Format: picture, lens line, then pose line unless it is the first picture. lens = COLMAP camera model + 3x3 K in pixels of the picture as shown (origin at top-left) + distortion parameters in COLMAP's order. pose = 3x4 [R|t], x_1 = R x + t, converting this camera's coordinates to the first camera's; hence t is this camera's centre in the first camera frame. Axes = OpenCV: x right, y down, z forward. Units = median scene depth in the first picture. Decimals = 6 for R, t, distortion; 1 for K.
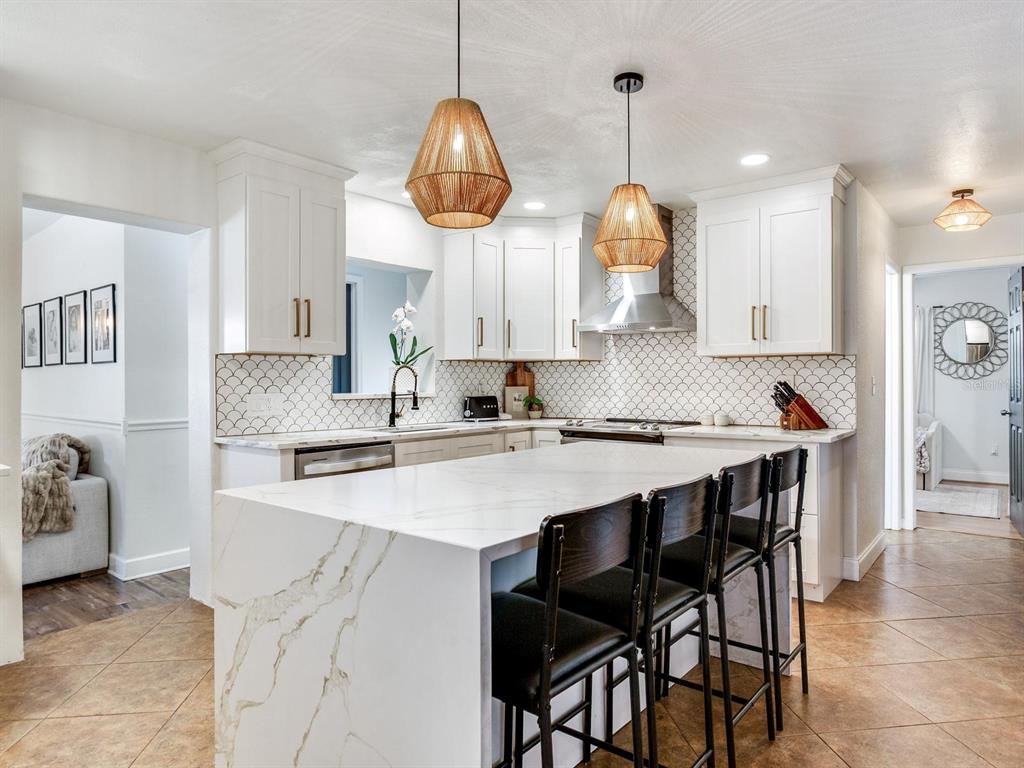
lens RADIAL K [[636.8, 0, 511.8], [0, 636.8, 382.4], [0, 0, 1]] dist [0.000702, 0.000120]
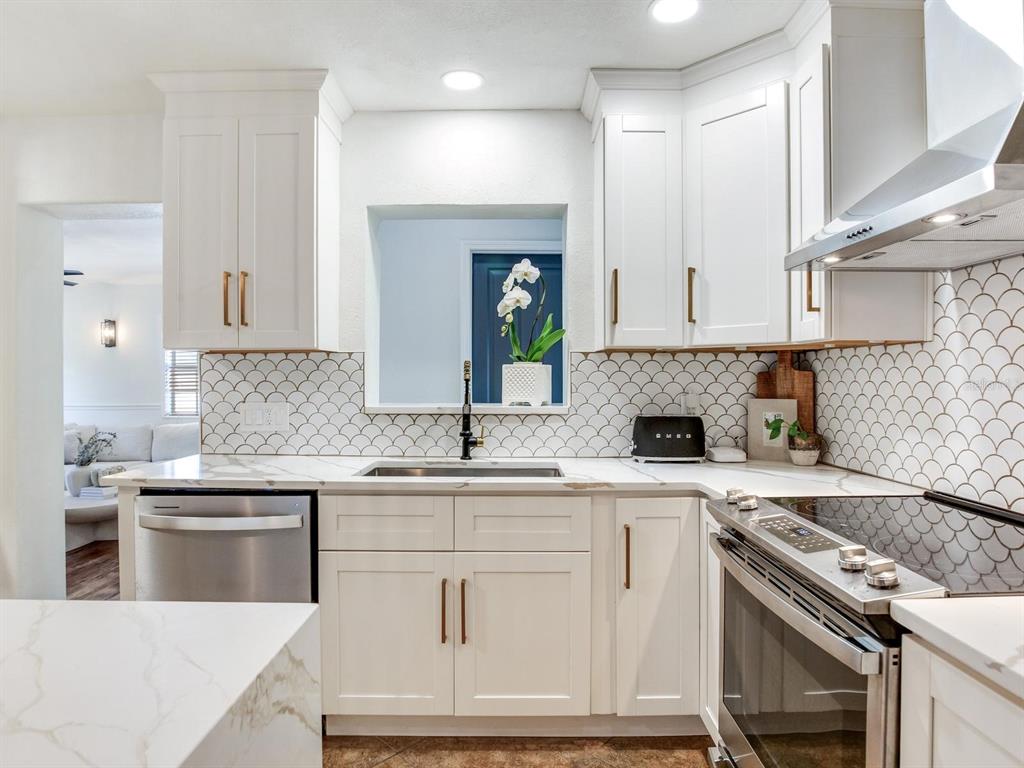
lens RADIAL K [[577.3, 0, 513.4], [0, 577.3, 380.0], [0, 0, 1]] dist [-0.032464, 0.000619]
pose [[0.633689, 0.005881, -0.773566, 0.257572], [-0.004854, 0.999982, 0.003626, -0.010497], [0.773573, 0.001457, 0.633706, 0.598869]]
